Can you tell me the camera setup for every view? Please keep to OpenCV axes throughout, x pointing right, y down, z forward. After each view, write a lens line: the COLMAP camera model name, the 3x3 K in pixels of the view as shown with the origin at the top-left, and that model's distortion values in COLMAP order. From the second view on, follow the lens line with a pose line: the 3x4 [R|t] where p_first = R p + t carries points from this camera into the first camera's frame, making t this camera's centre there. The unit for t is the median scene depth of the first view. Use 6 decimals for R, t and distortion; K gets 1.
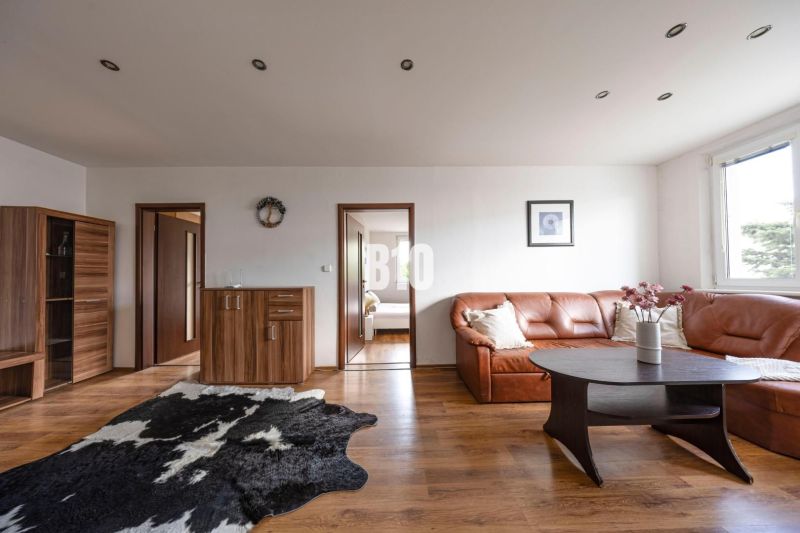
lens RADIAL K [[240.5, 0, 400.0], [0, 240.5, 266.5], [0, 0, 1]] dist [-0.008008, -0.000043]
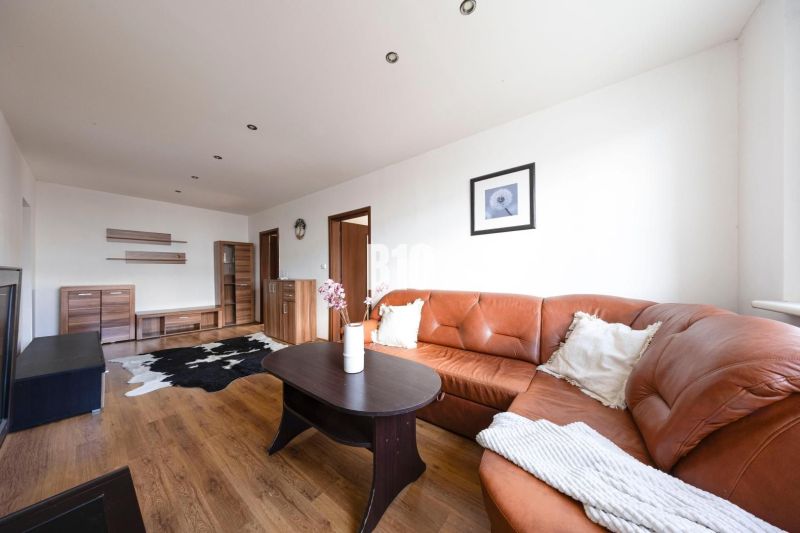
lens RADIAL K [[240.5, 0, 400.0], [0, 240.5, 266.5], [0, 0, 1]] dist [-0.008008, -0.000043]
pose [[0.790721, -0.016914, -0.611943, 0.912730], [0.026514, 0.999626, 0.006629, 0.012429], [0.611602, -0.021467, 0.790874, 0.218460]]
